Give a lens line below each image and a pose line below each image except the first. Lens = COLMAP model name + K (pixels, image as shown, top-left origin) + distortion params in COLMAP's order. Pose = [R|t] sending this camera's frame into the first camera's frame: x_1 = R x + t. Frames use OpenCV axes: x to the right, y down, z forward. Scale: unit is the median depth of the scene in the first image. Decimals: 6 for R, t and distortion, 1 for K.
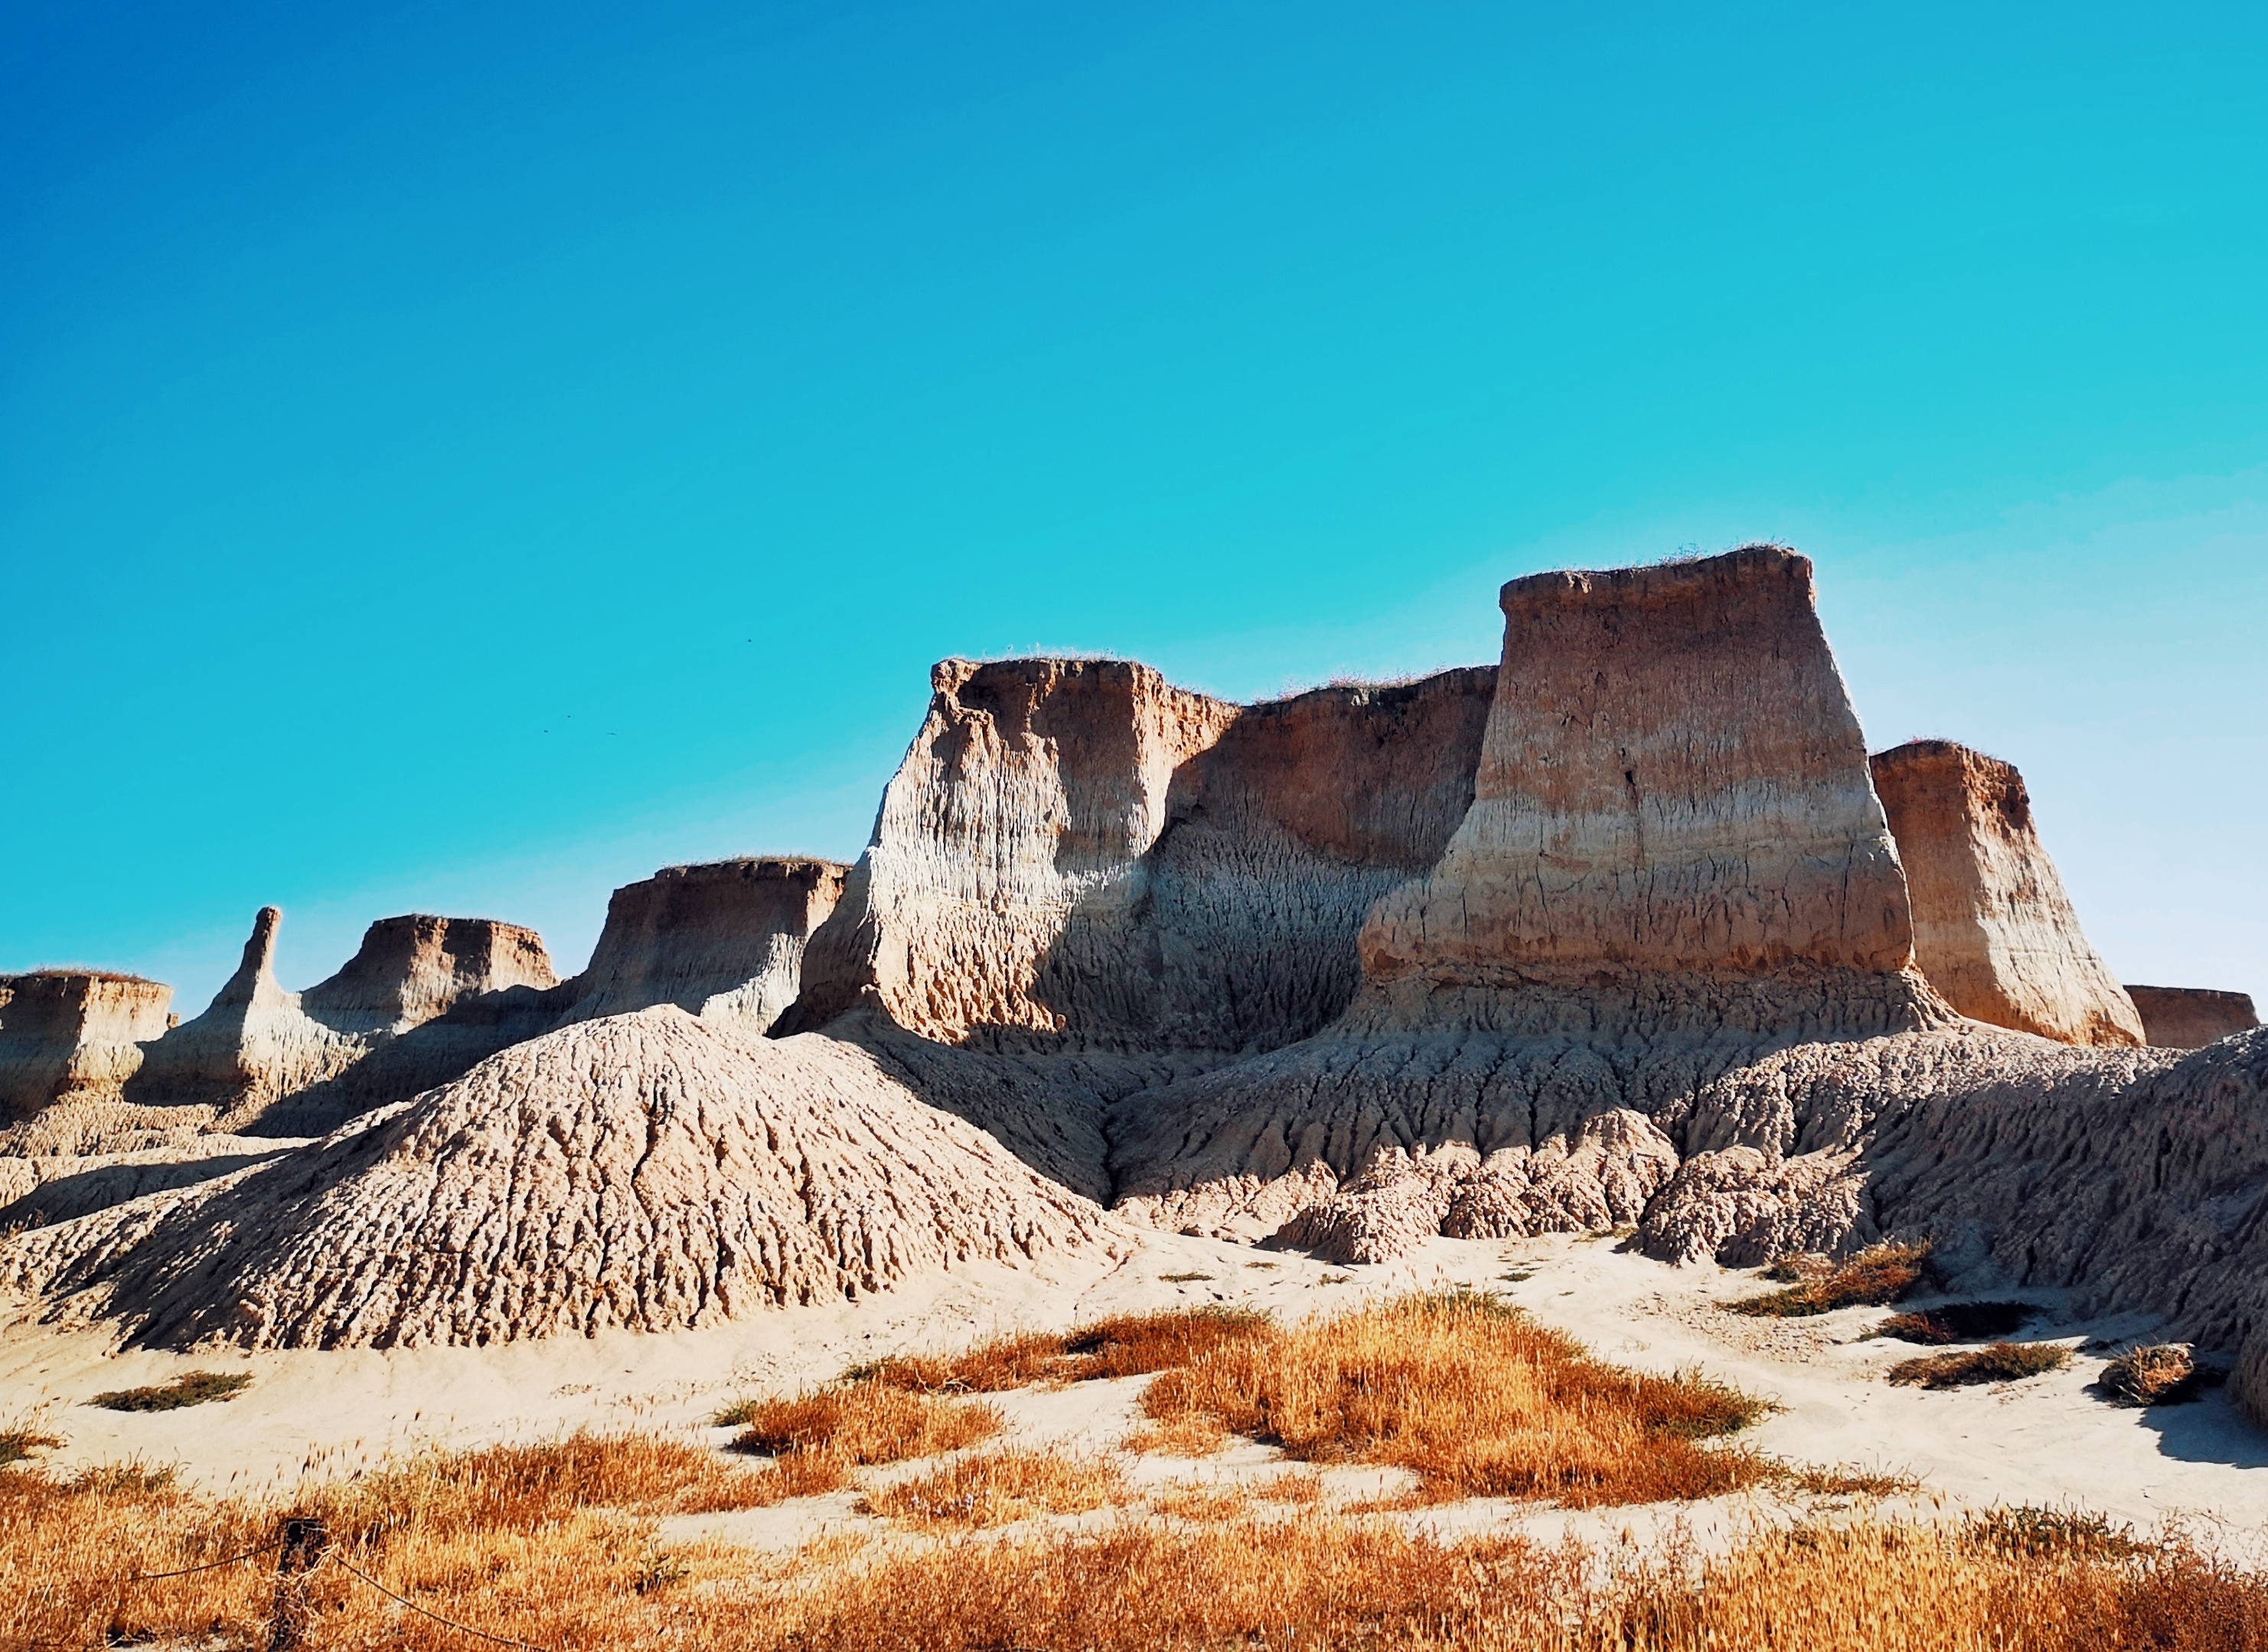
lens RADIAL K [[1584.7, 0, 1129.0], [0, 1584.7, 809.8], [0, 0, 1]] dist [0.002318, 0.001382]
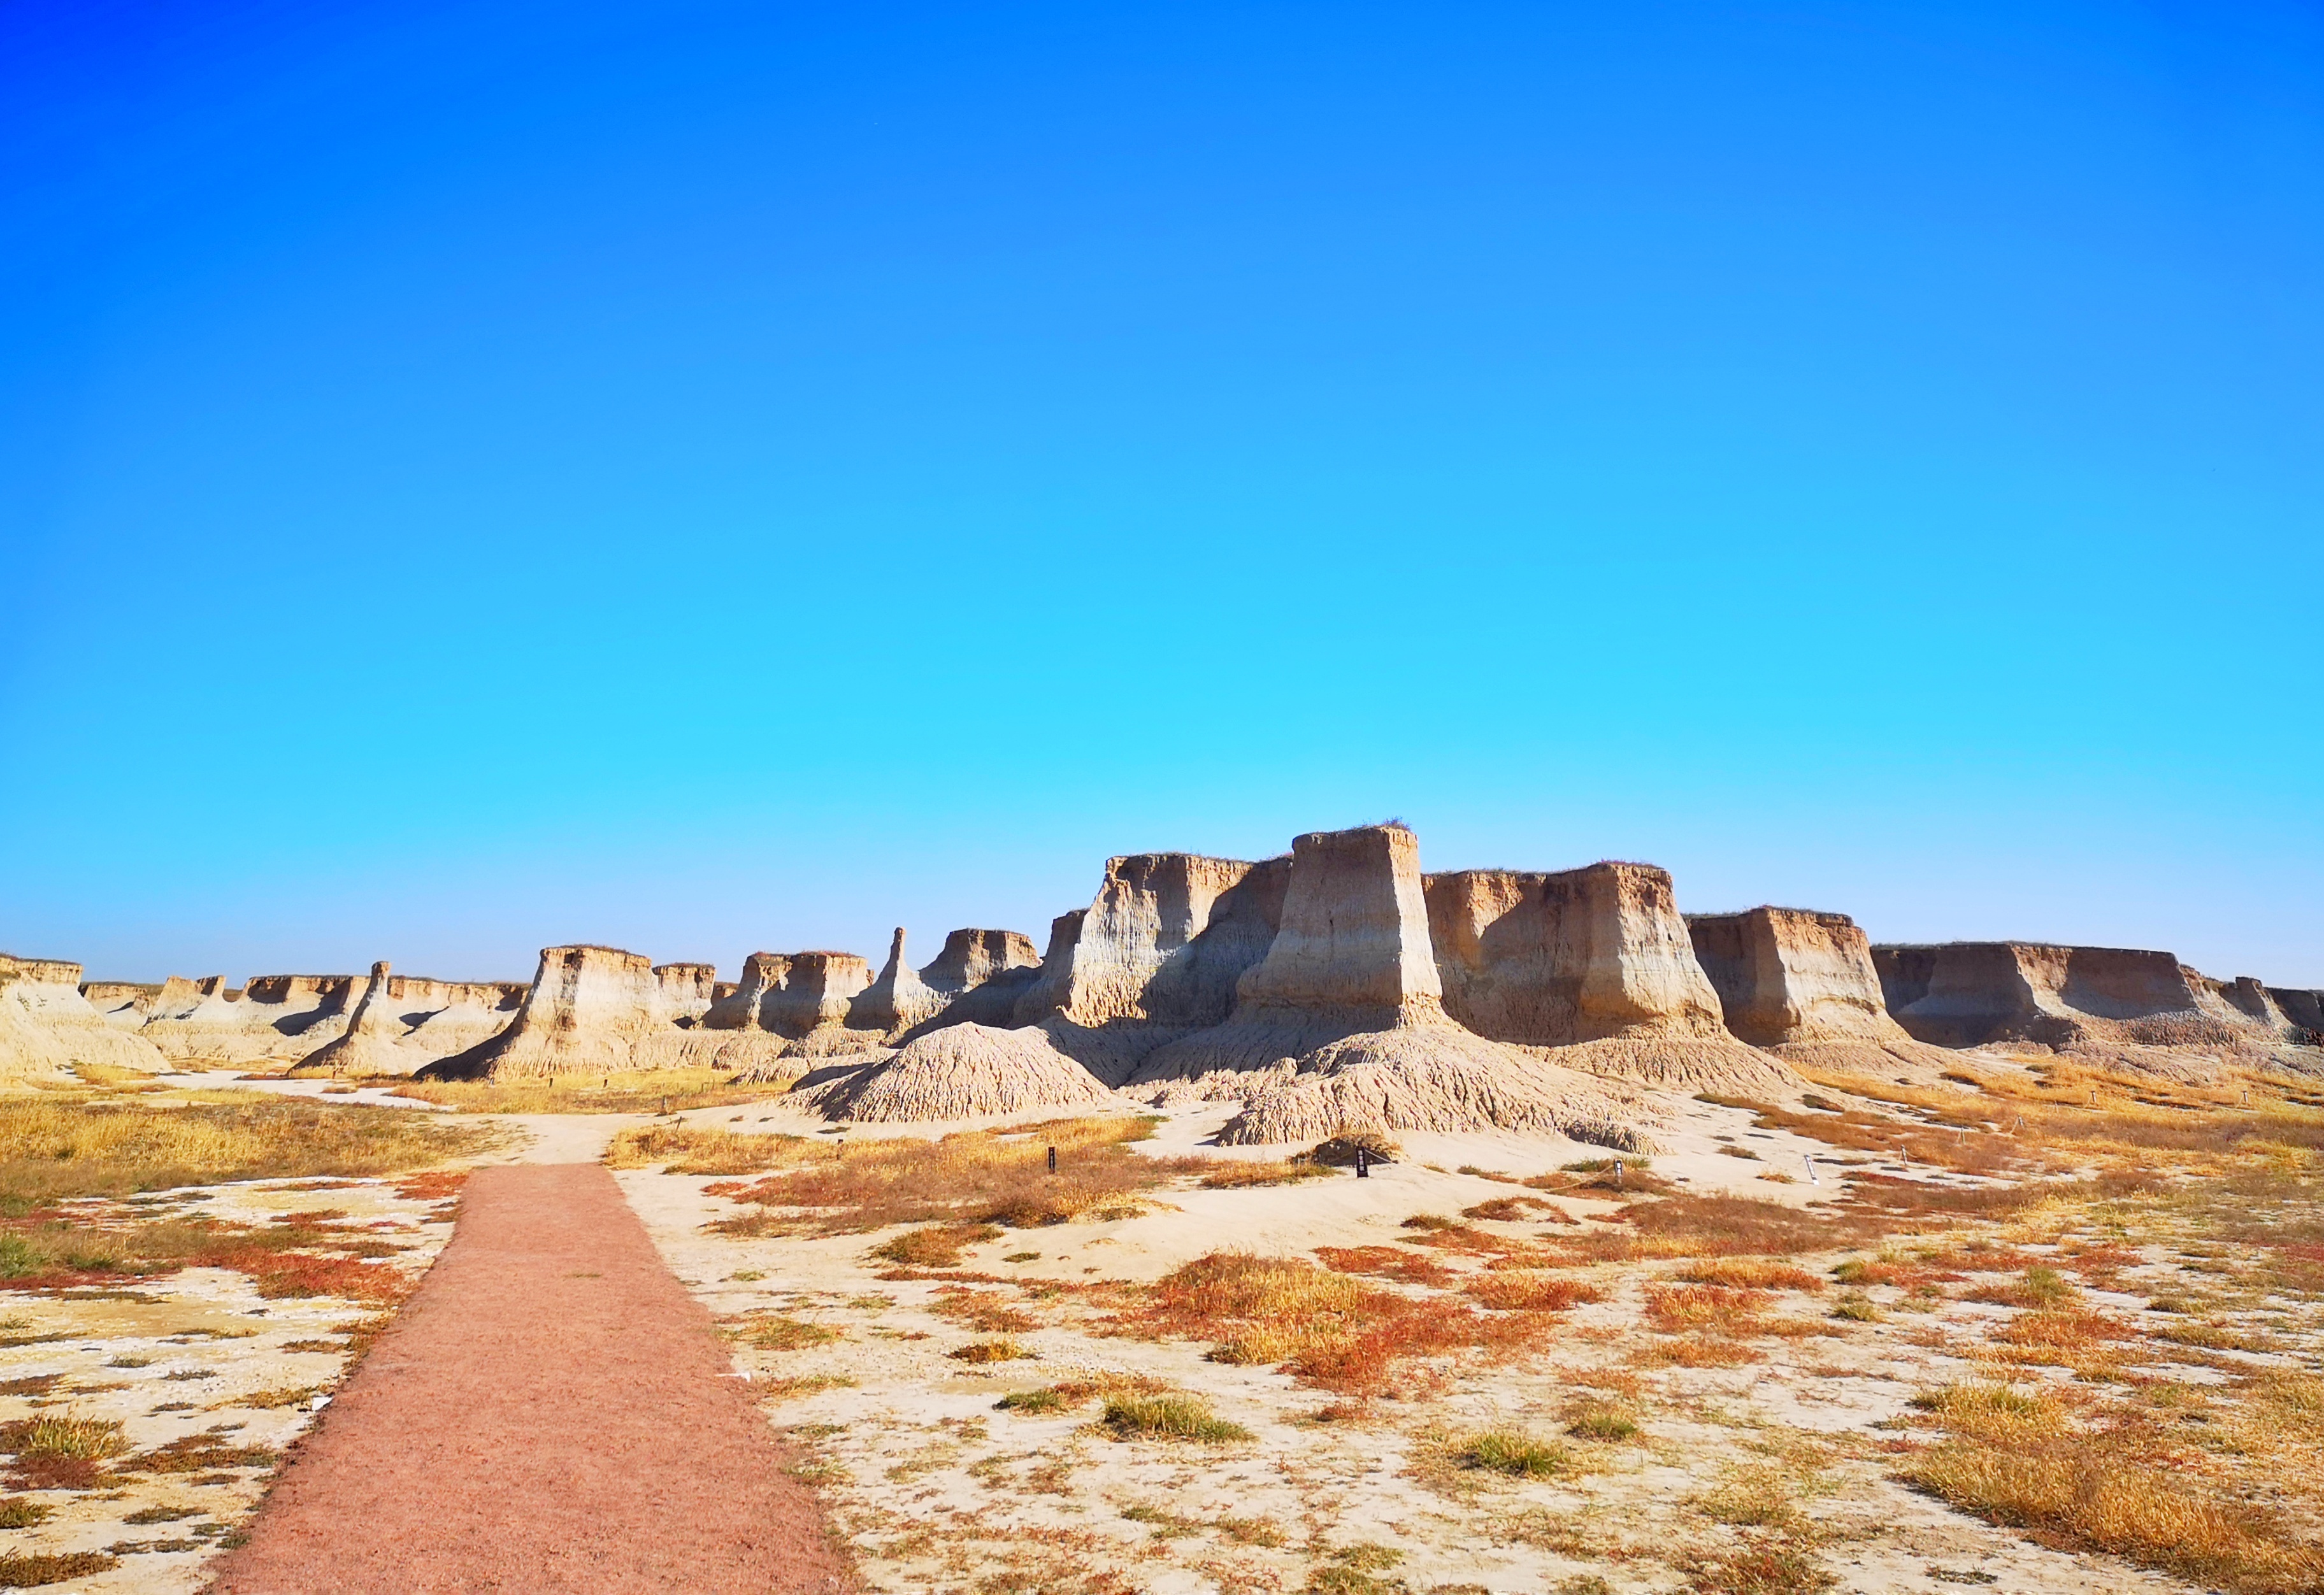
lens RADIAL K [[1912.2, 0, 1162.4], [0, 1912.2, 803.4], [0, 0, 1]] dist [0.010447, 0.000698]
pose [[0.912713, -0.041081, -0.406531, 1.120069], [0.080655, 0.993471, 0.080688, -0.402806], [0.400562, -0.106434, 0.910067, -1.548166]]
